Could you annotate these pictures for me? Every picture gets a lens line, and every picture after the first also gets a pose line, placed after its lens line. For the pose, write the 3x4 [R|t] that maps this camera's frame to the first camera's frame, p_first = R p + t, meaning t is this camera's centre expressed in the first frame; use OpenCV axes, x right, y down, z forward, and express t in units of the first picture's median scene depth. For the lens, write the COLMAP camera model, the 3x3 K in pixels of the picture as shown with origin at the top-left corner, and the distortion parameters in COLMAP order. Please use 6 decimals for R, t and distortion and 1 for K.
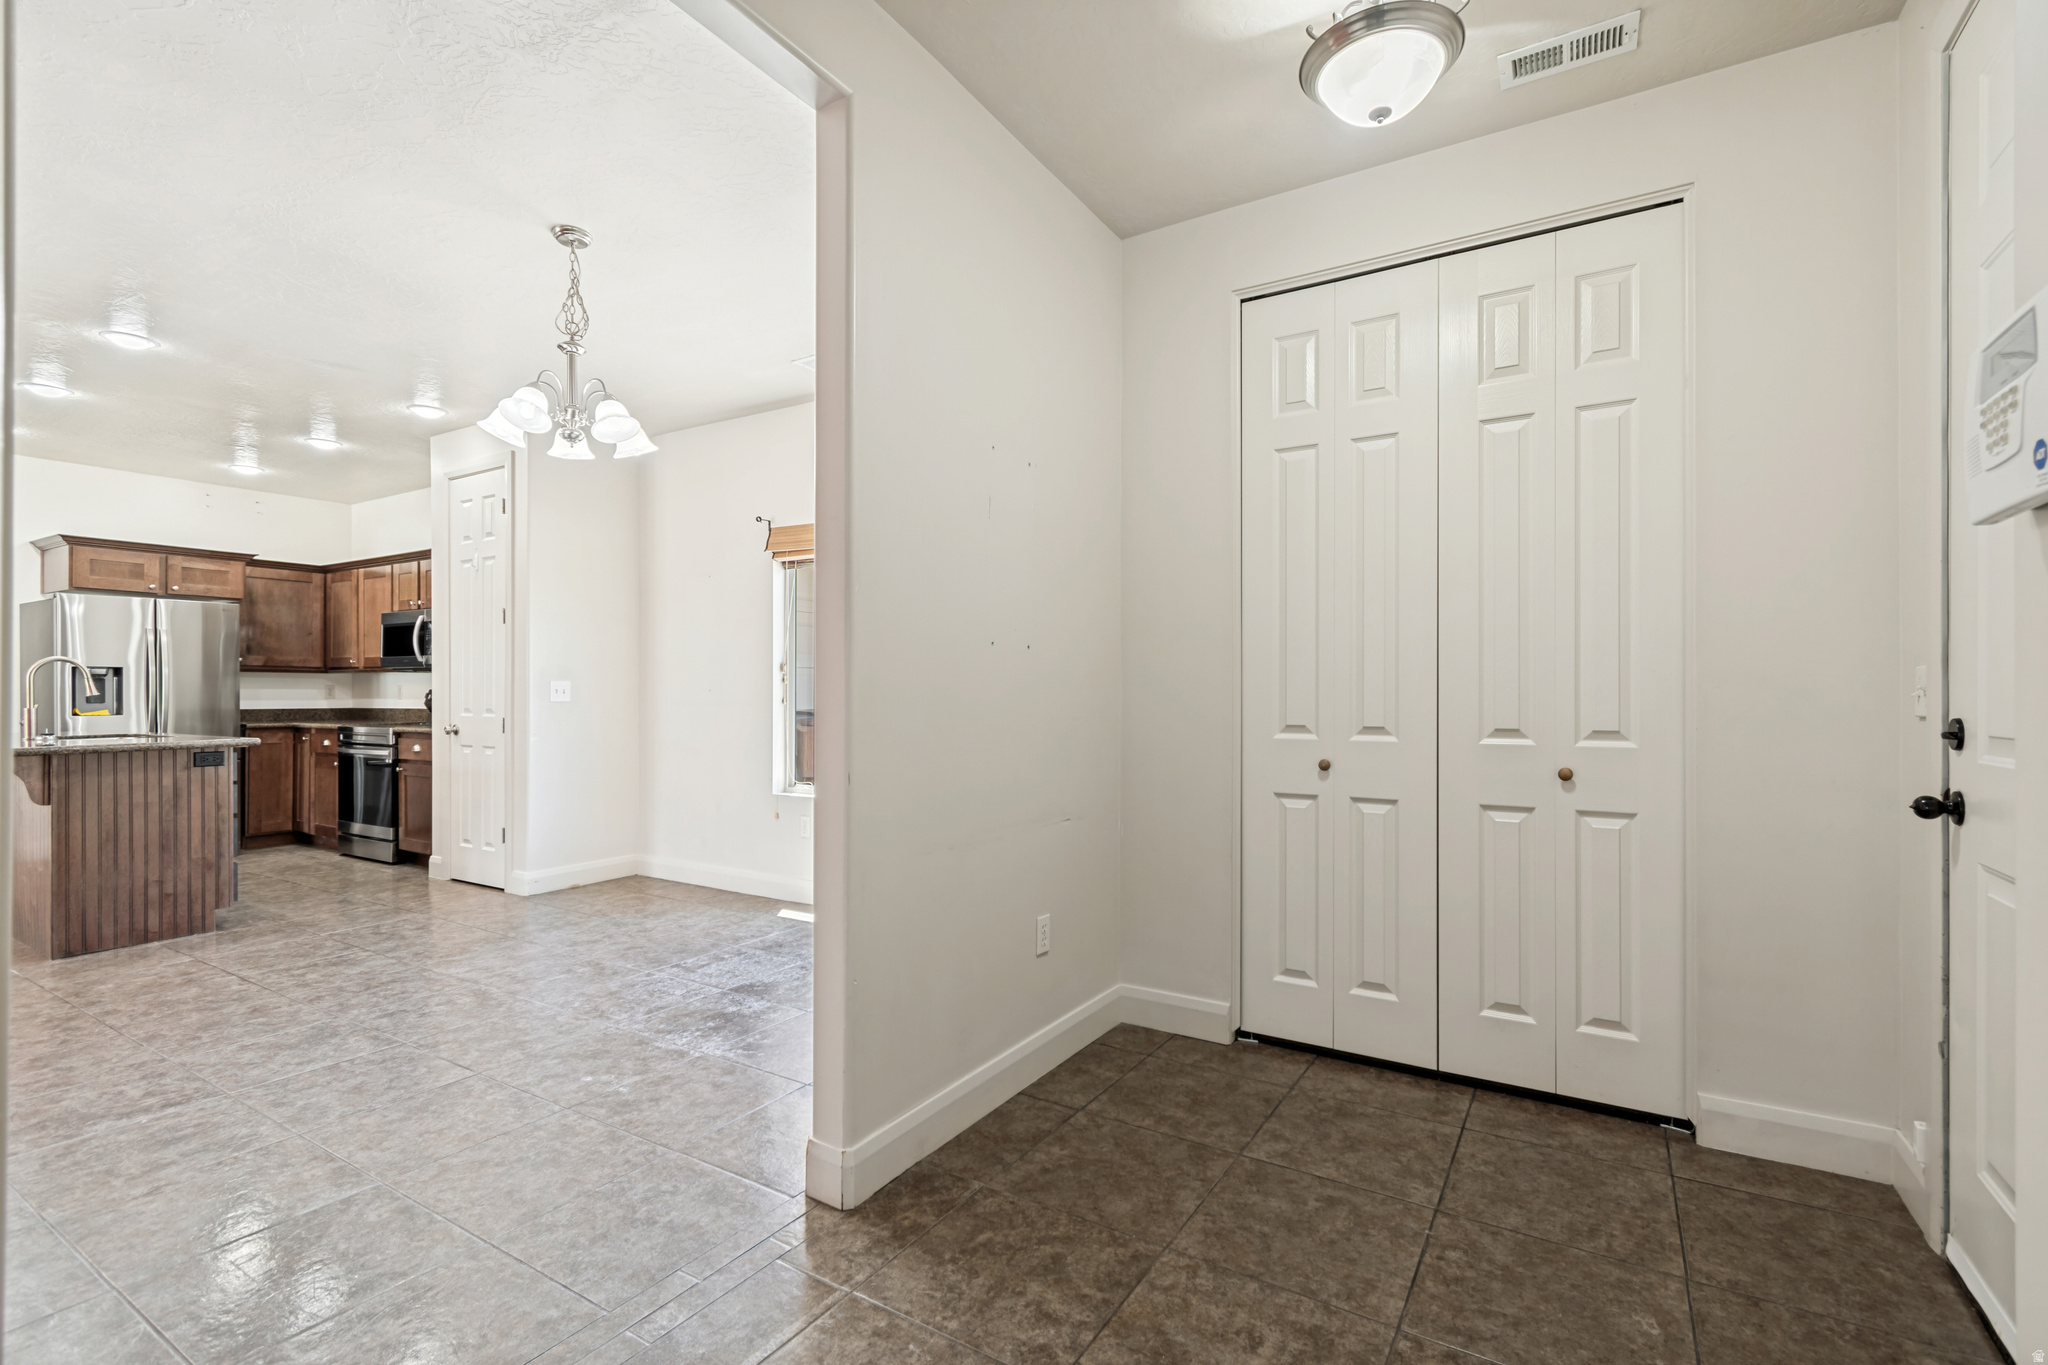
lens RADIAL K [[924.9, 0, 1023.5], [0, 924.9, 678.5], [0, 0, 1]] dist [0.002942, -0.001462]
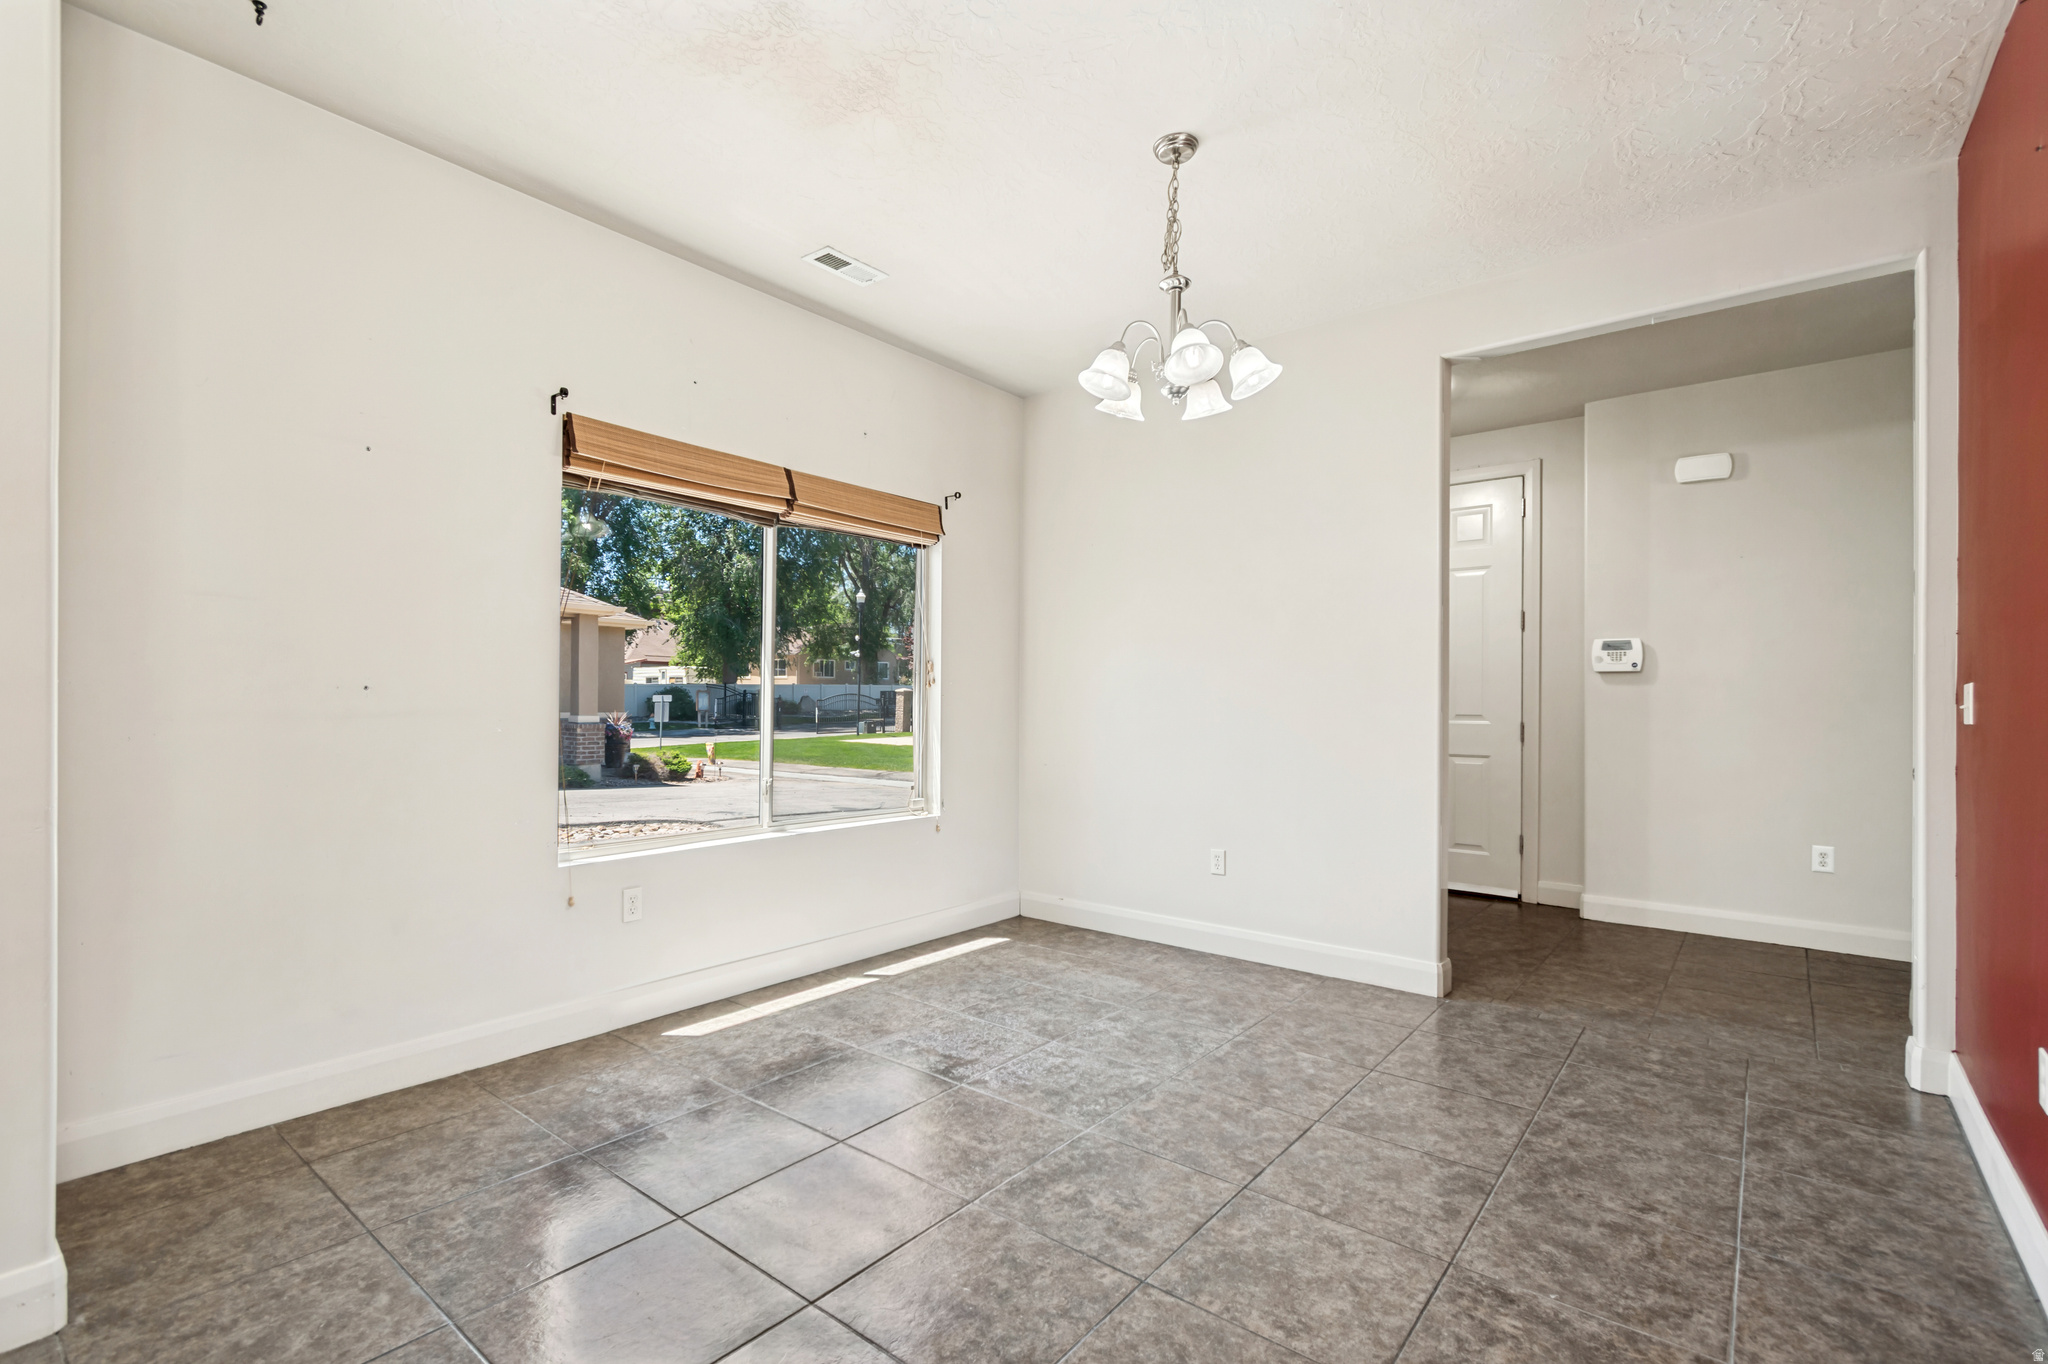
lens RADIAL K [[924.9, 0, 1037.7], [0, 924.9, 693.5], [0, 0, 1]] dist [0.002942, -0.001462]
pose [[0.113627, 0.004118, 0.993515, -0.928106], [-0.023487, 0.999723, -0.001458, 0.008714], [-0.993246, -0.023169, 0.113692, 0.718188]]
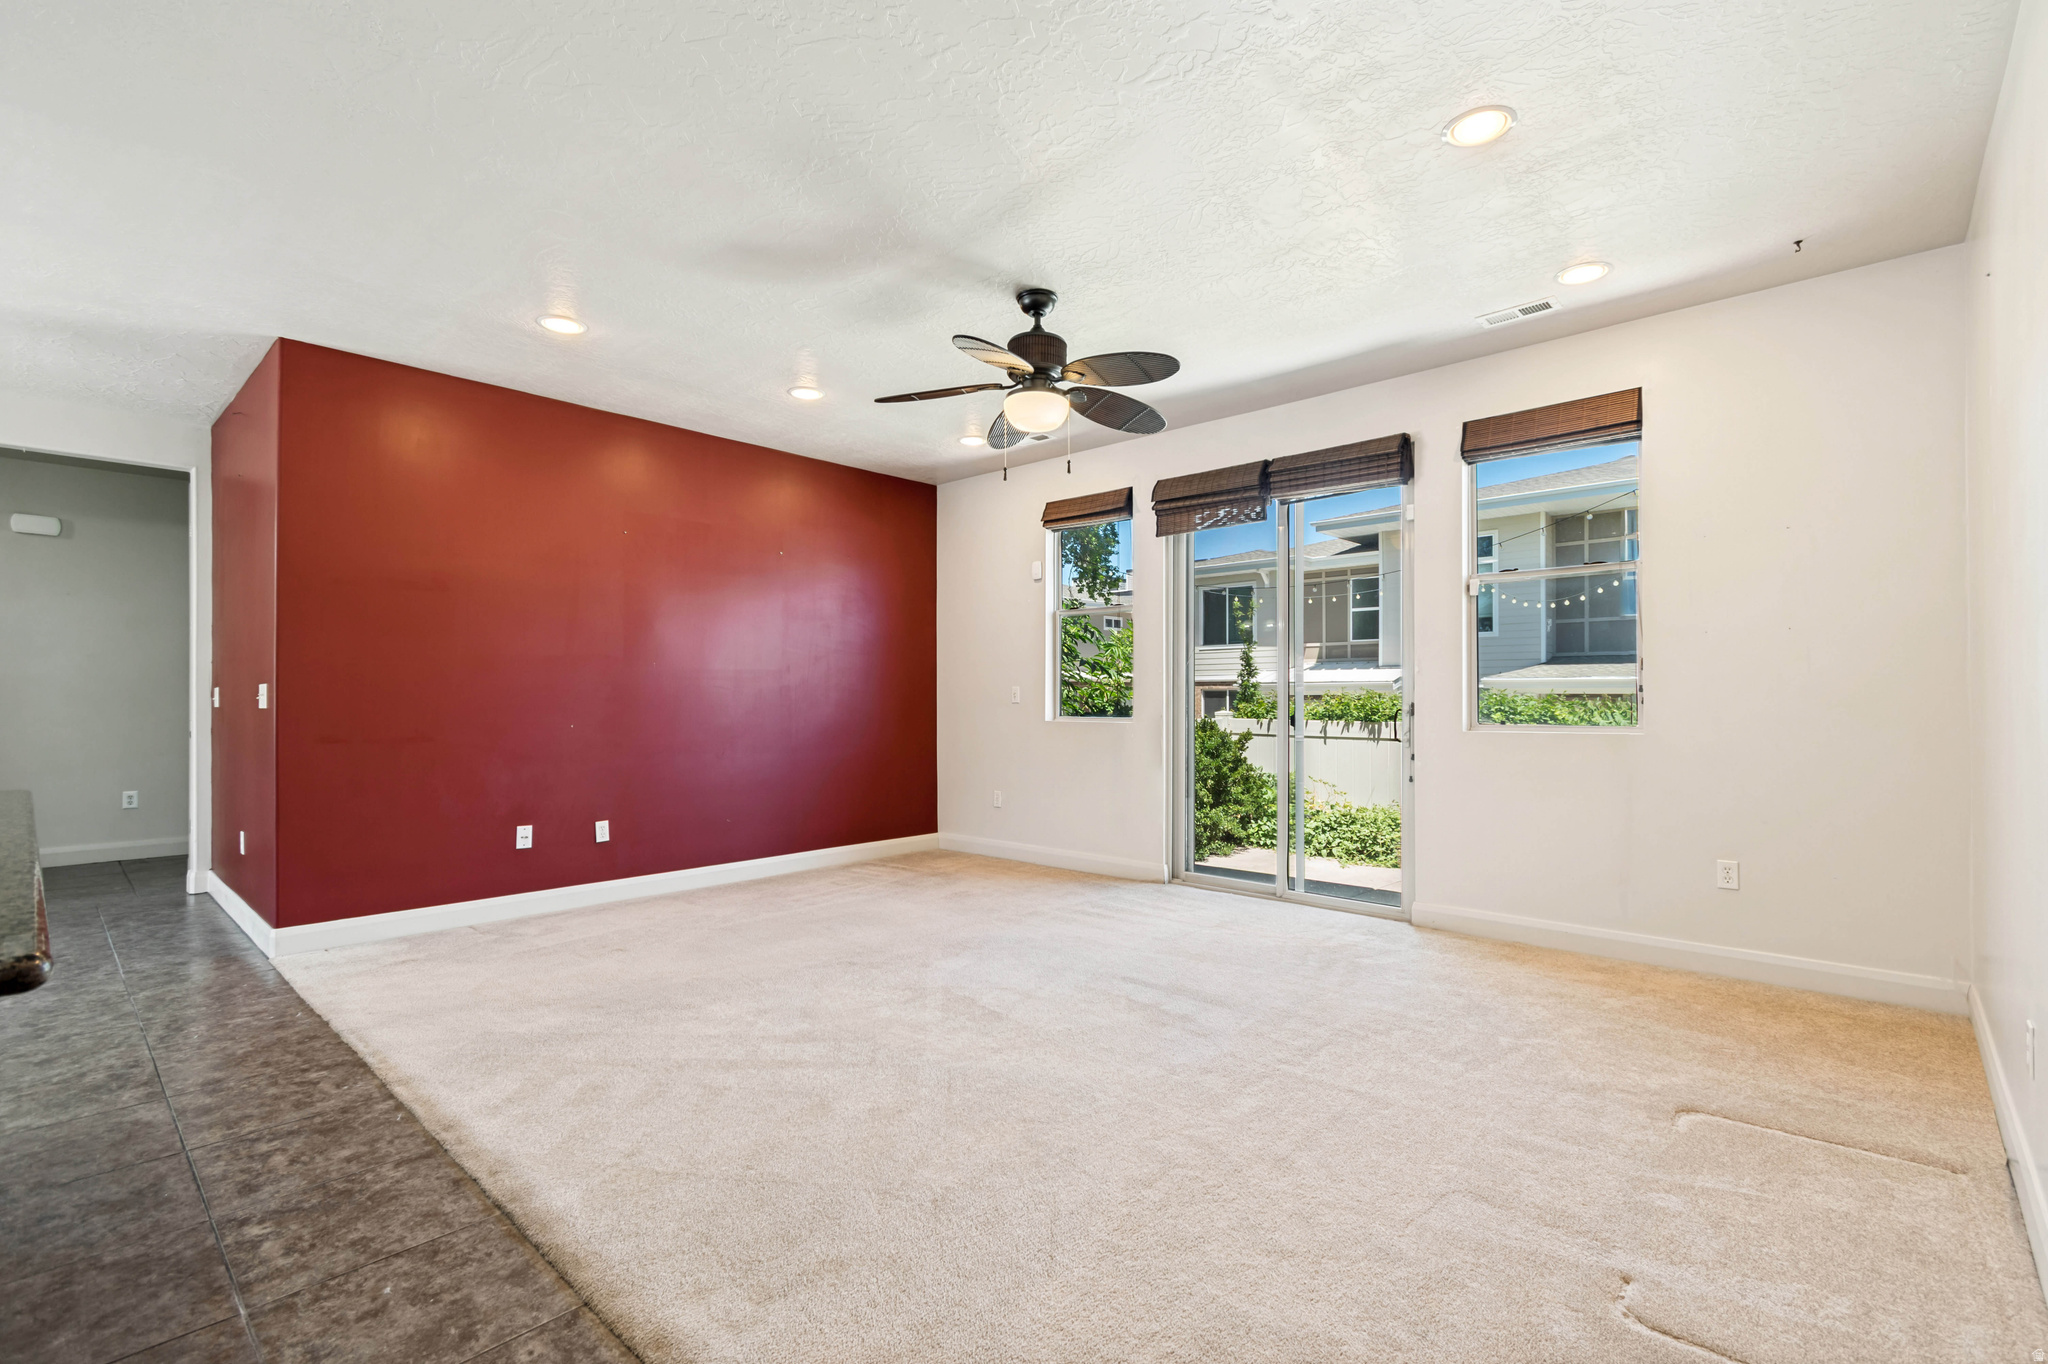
lens RADIAL K [[924.9, 0, 1028.6], [0, 924.9, 696.7], [0, 0, 1]] dist [0.002942, -0.001462]
pose [[-0.982872, -0.000776, 0.184286, -1.528167], [-0.003858, 0.999859, -0.016364, 0.015304], [-0.184247, -0.016795, -0.982736, 1.180651]]
